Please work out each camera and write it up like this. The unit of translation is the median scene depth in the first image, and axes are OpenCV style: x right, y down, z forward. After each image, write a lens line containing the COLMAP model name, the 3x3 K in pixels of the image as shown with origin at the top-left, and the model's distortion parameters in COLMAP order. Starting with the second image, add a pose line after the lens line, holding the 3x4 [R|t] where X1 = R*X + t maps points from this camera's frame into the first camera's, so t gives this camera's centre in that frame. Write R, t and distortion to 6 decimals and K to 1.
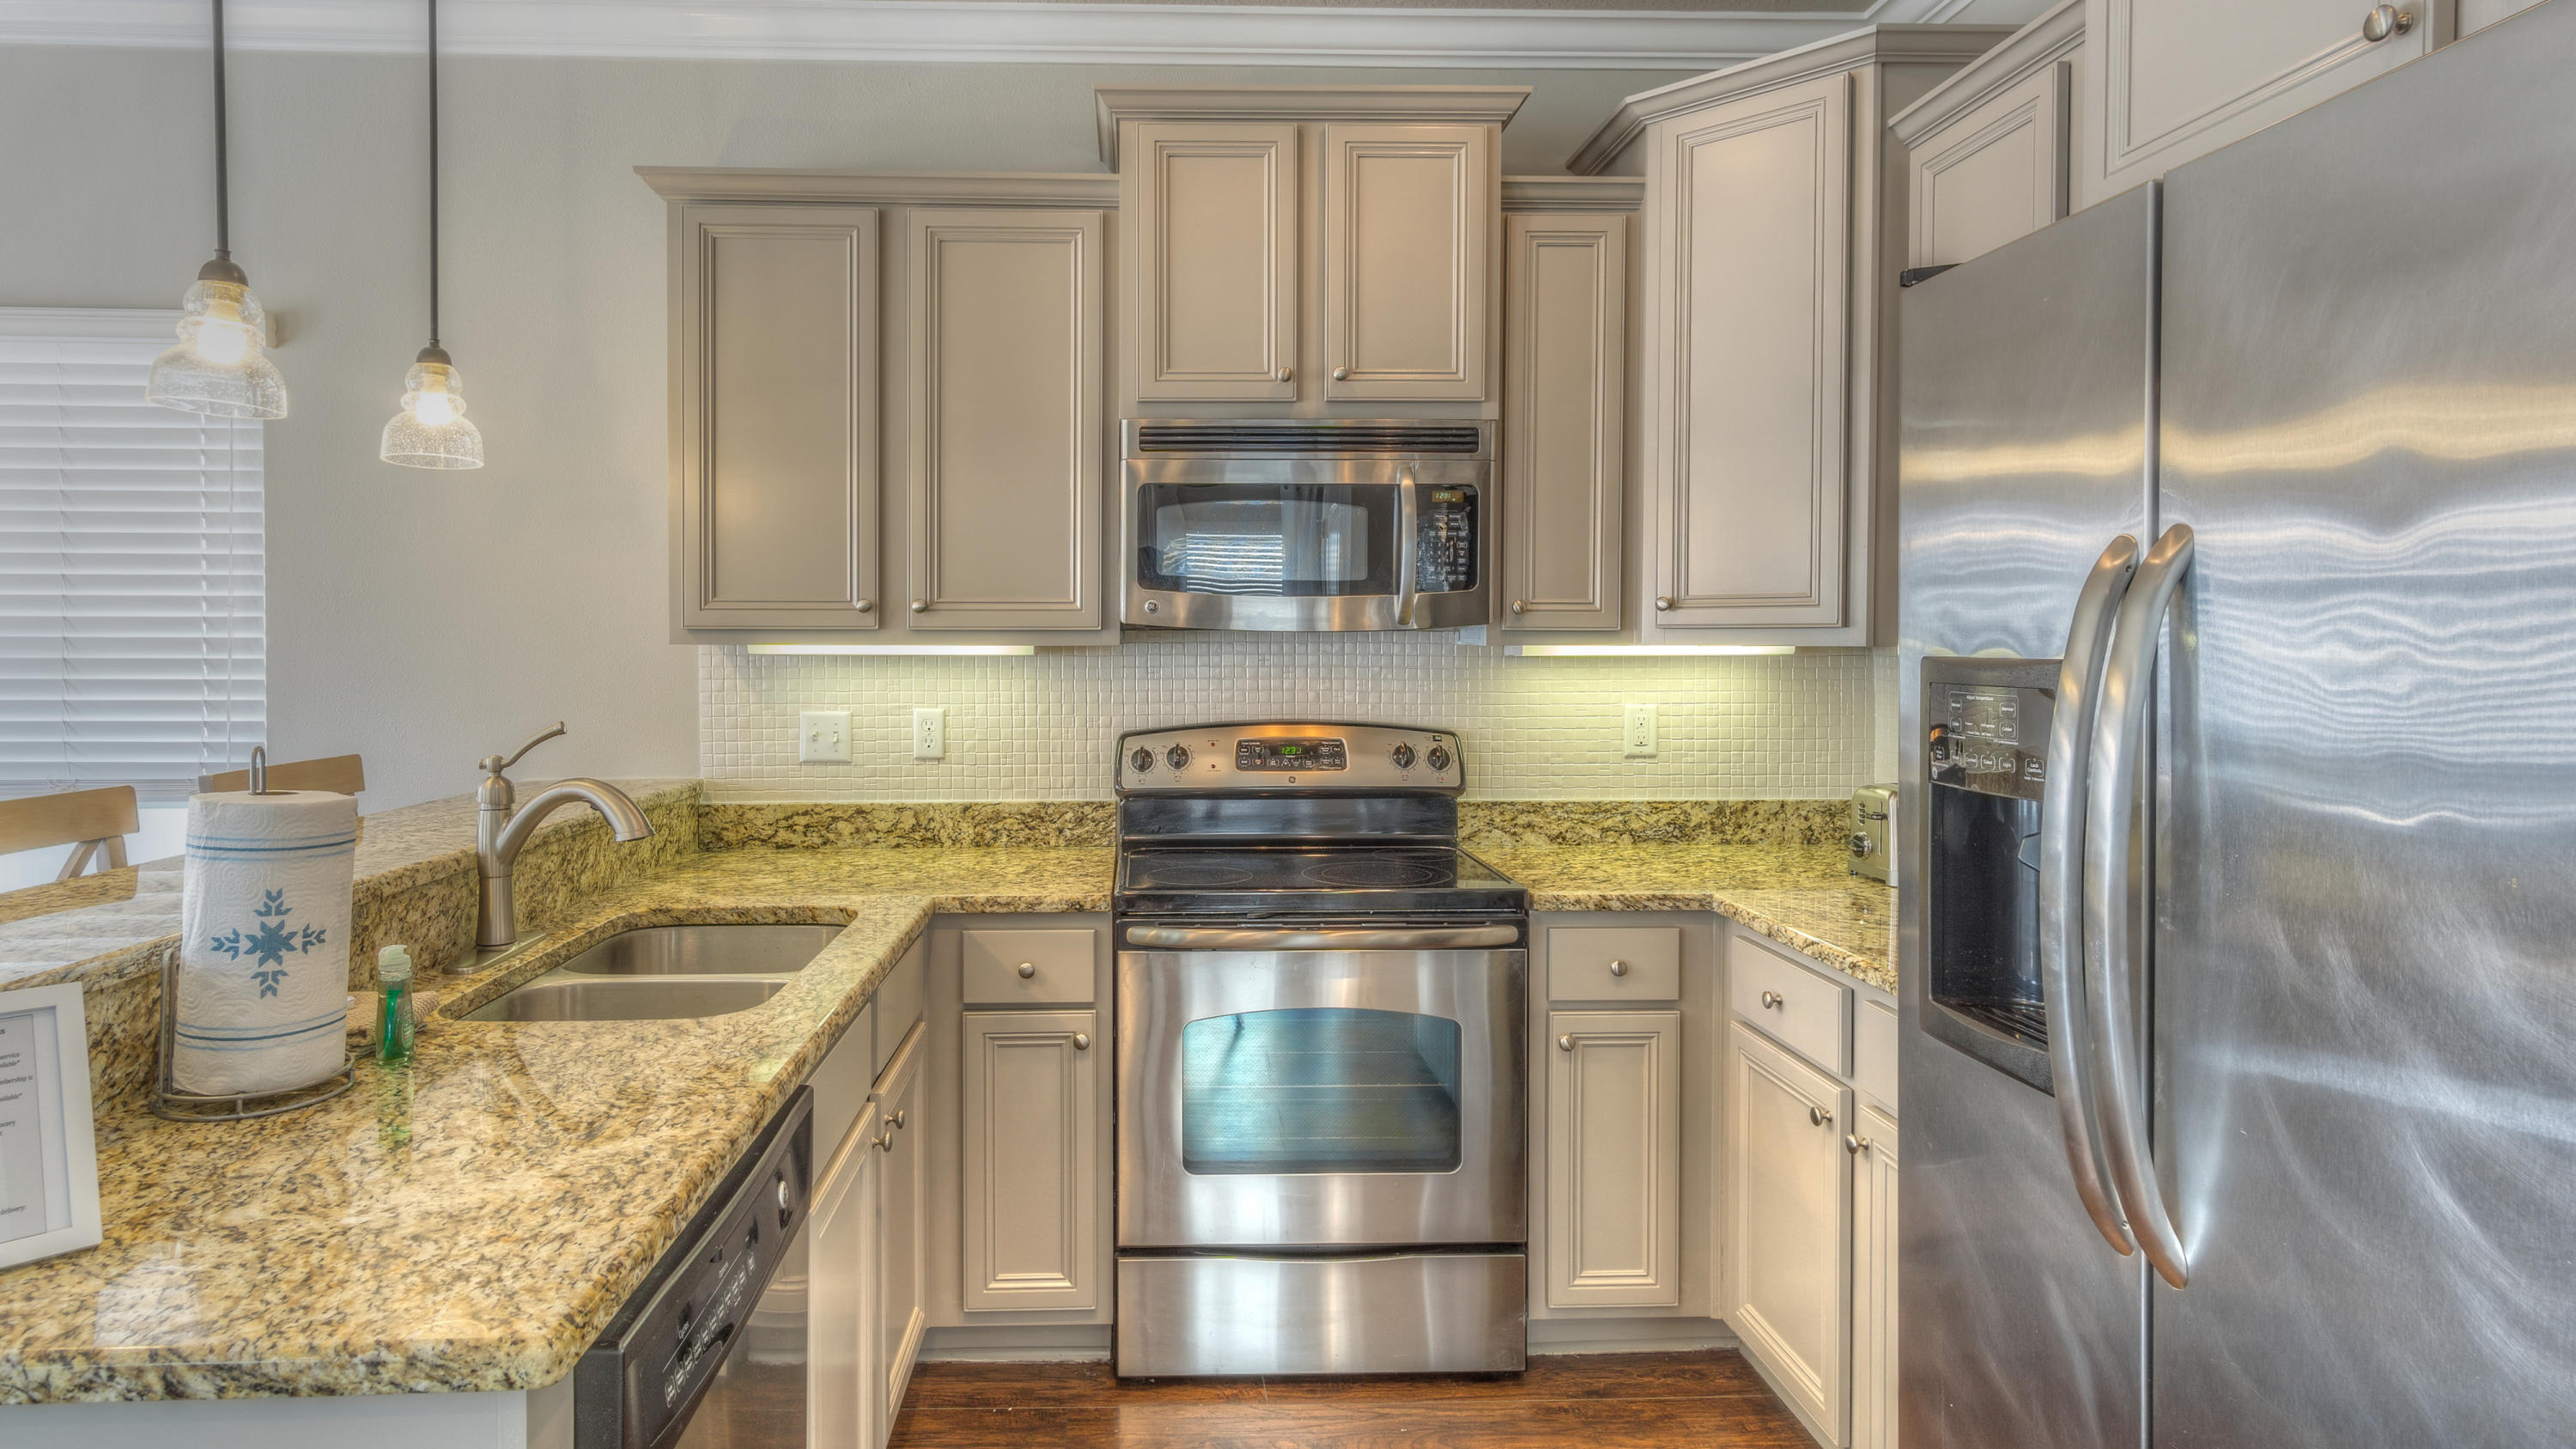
lens RADIAL K [[1390.1, 0, 1197.7], [0, 1390.1, 659.6], [0, 0, 1]] dist [0.002223, -0.000122]
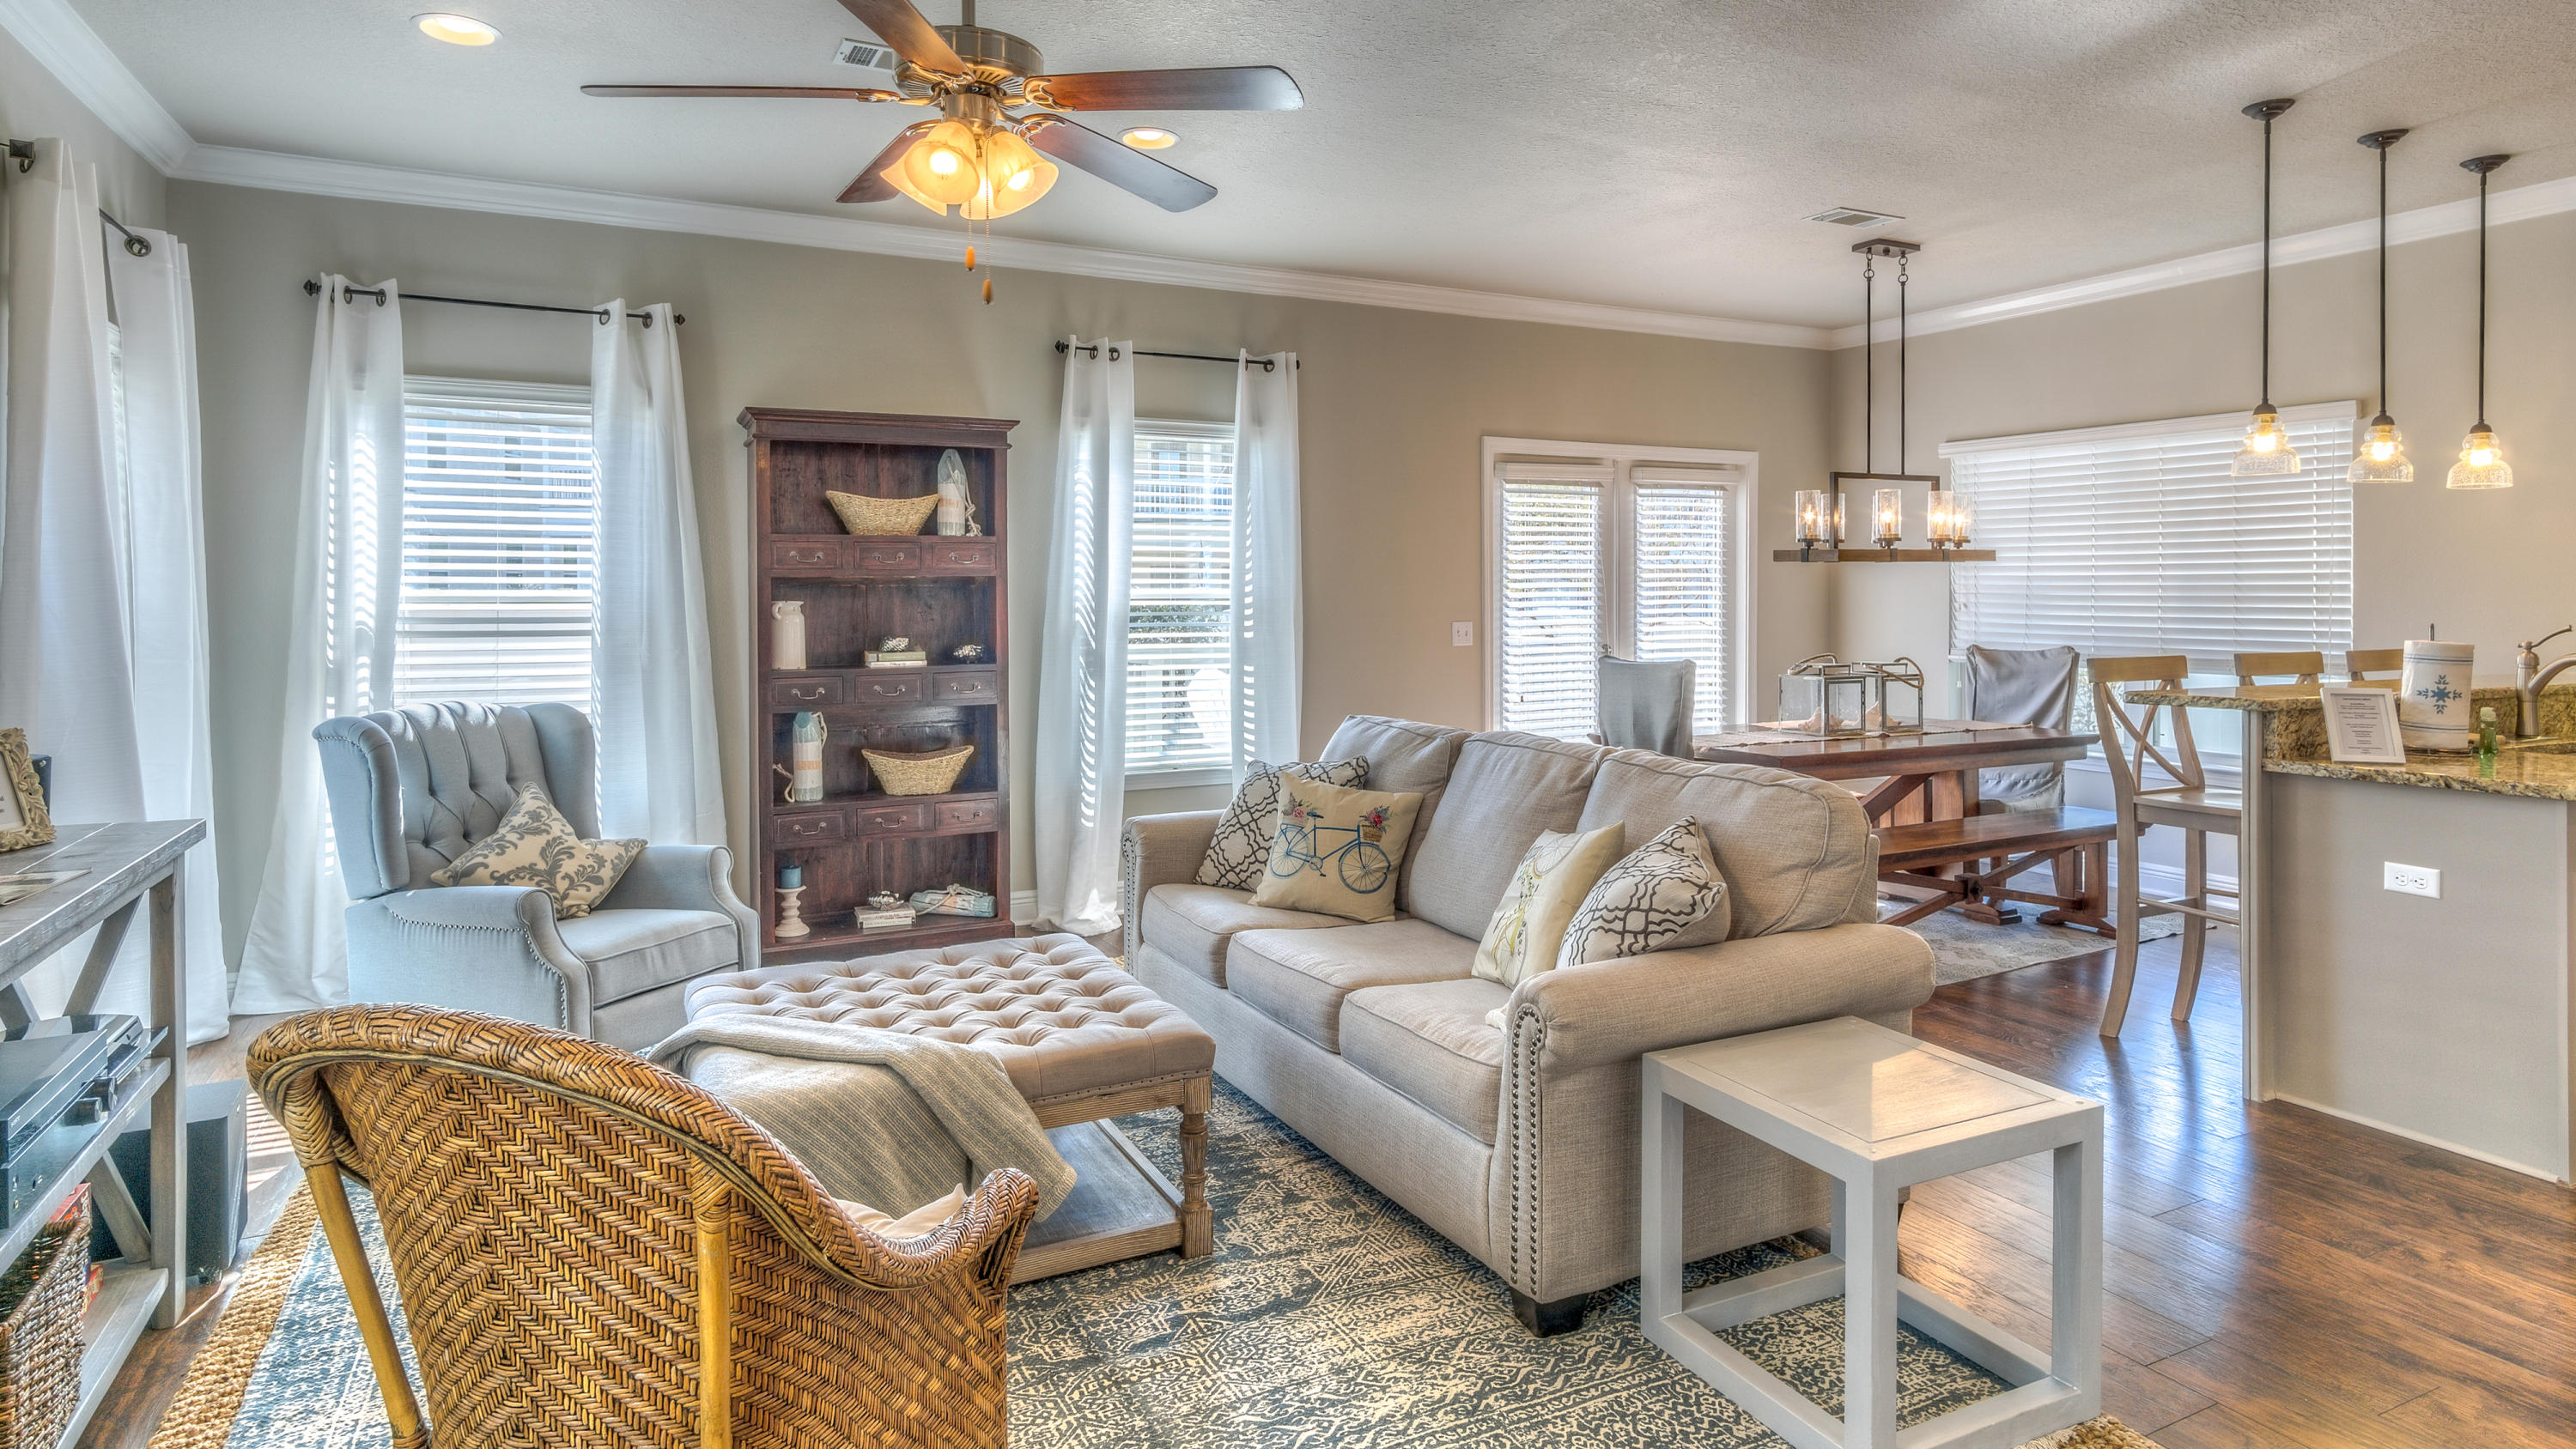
lens RADIAL K [[1424.6, 0, 1284.4], [0, 1424.6, 613.1], [0, 0, 1]] dist [0.018244, -0.001343]
pose [[0.421818, 0.007932, -0.906646, 0.465799], [-0.010019, 0.999941, 0.004087, 0.030696], [0.906625, 0.007360, 0.421873, -1.124508]]
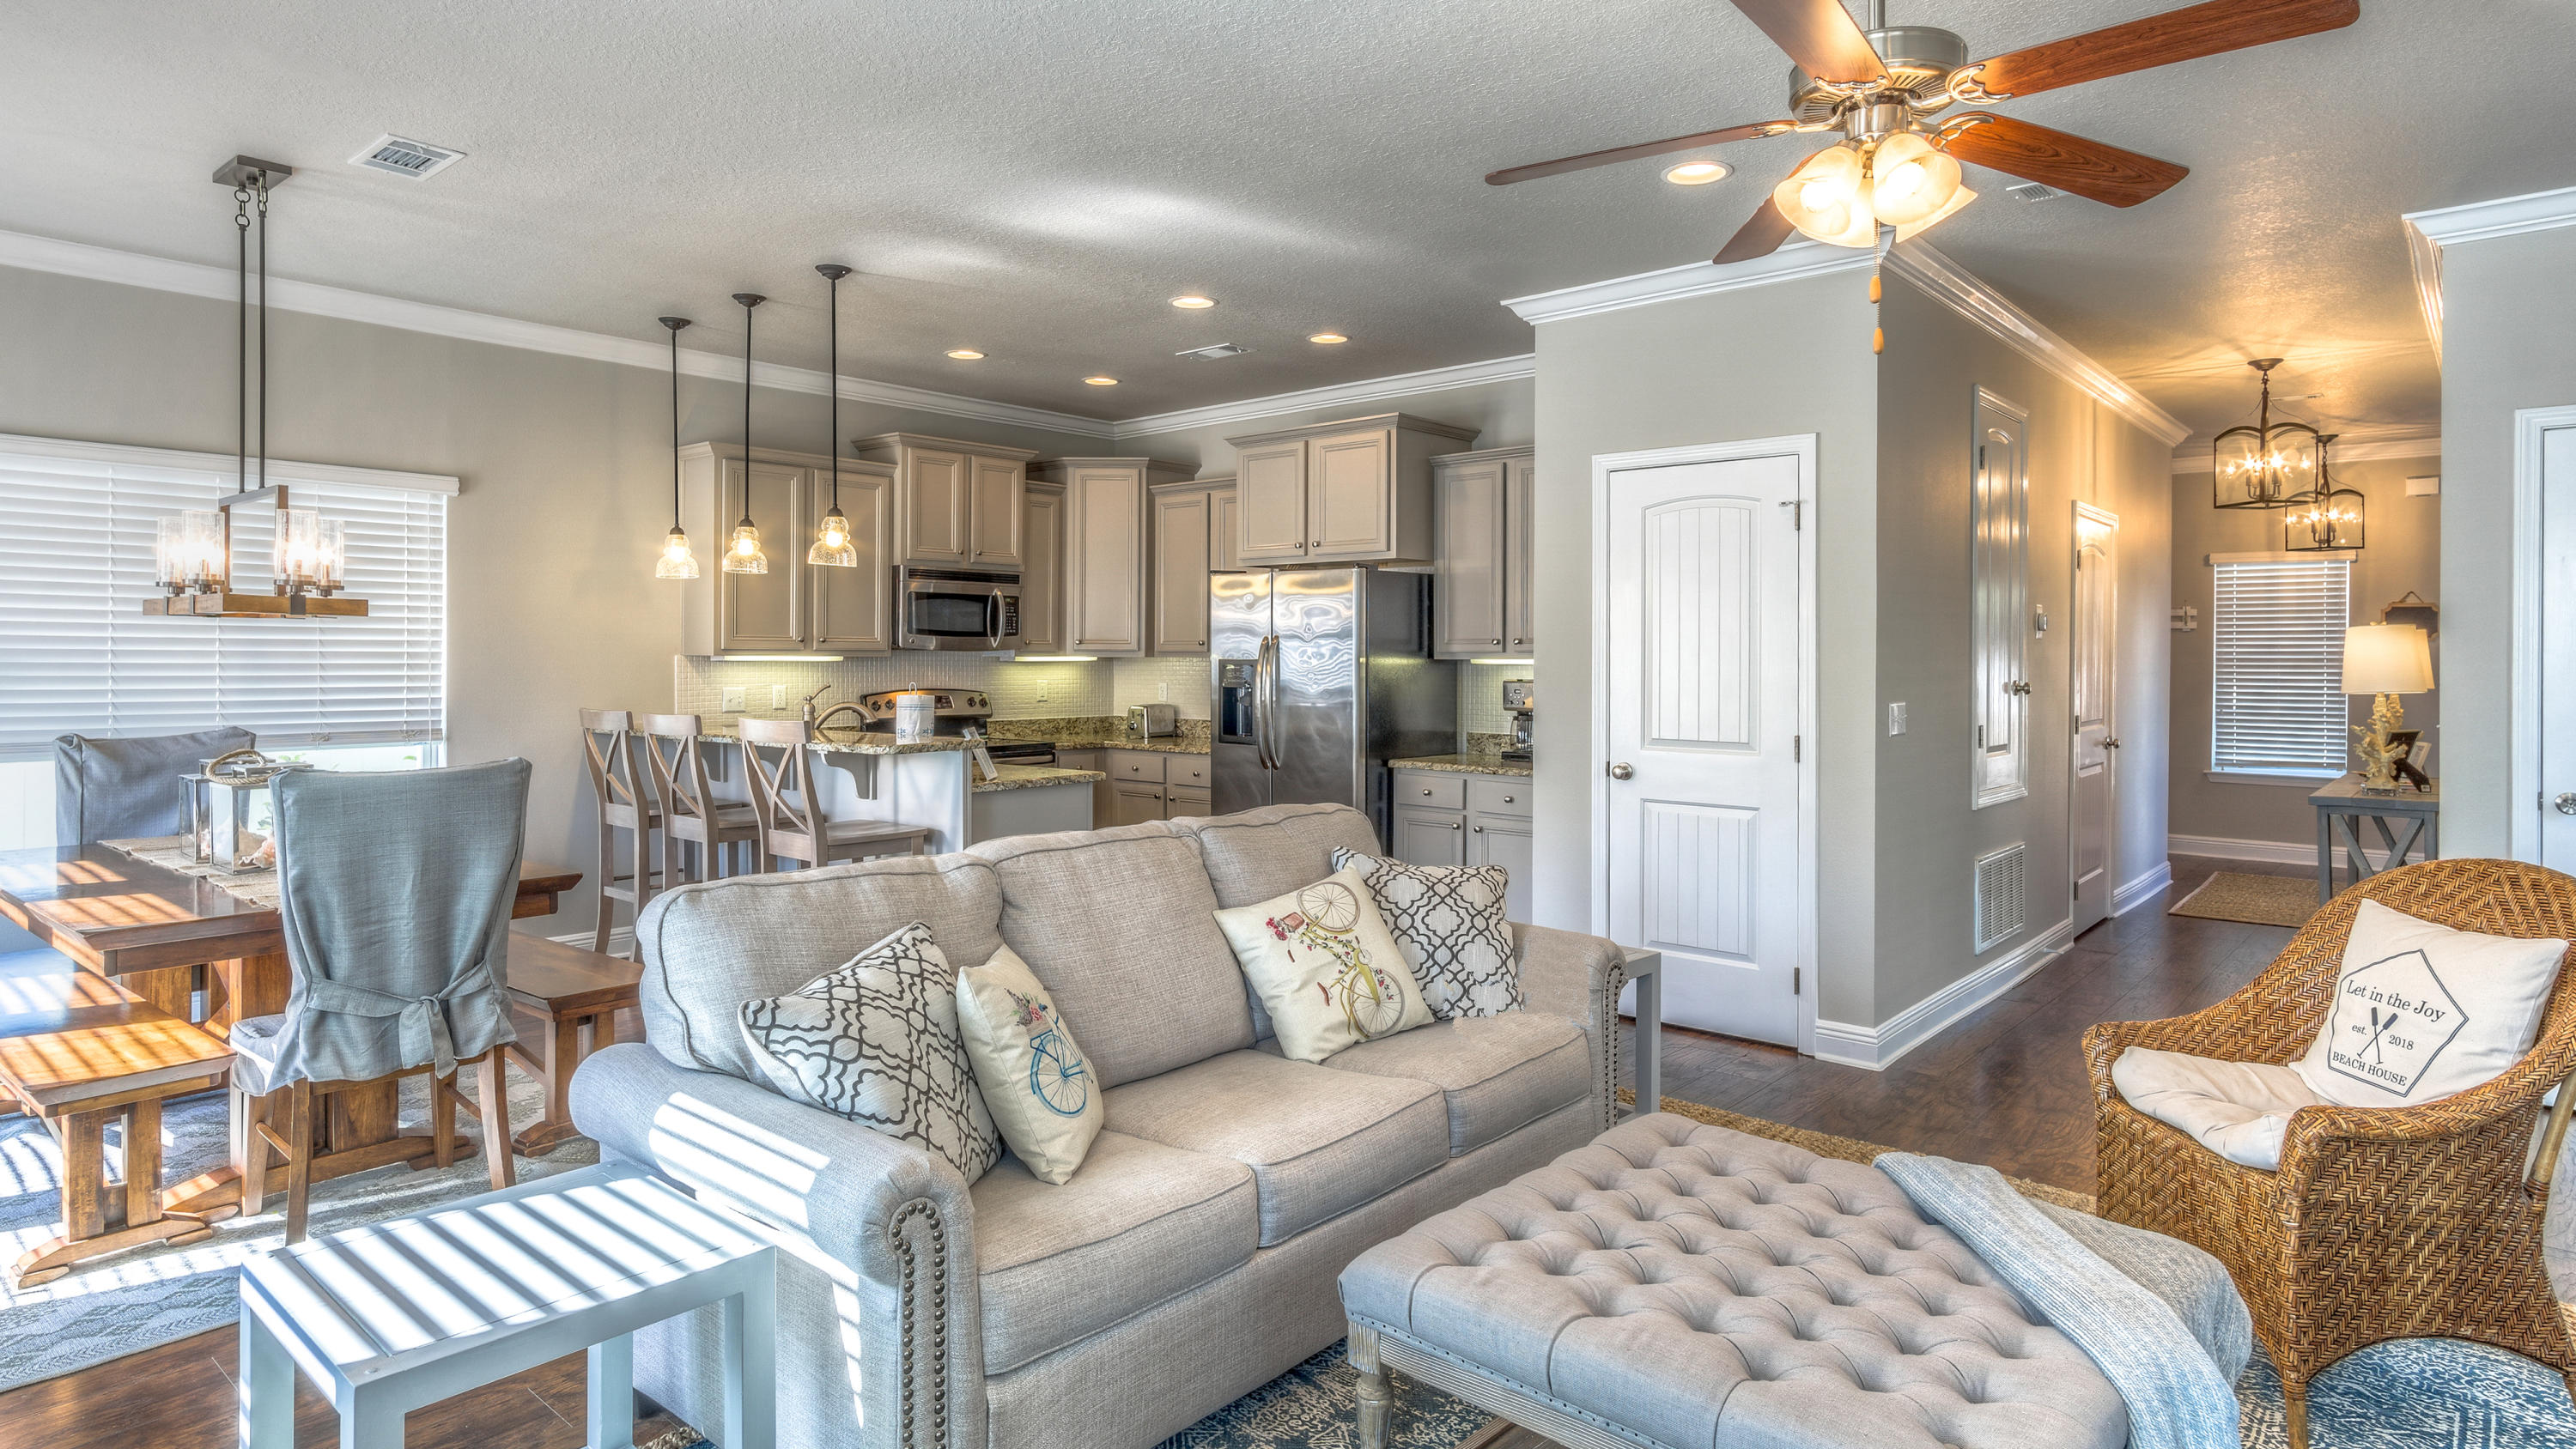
lens RADIAL K [[1424.6, 0, 1284.4], [0, 1424.6, 613.1], [0, 0, 1]] dist [0.018244, -0.001343]
pose [[0.680778, 0.024435, 0.732082, -1.467507], [0.007510, 0.999158, -0.040332, 0.020315], [-0.732452, 0.032955, 0.680021, -1.239907]]
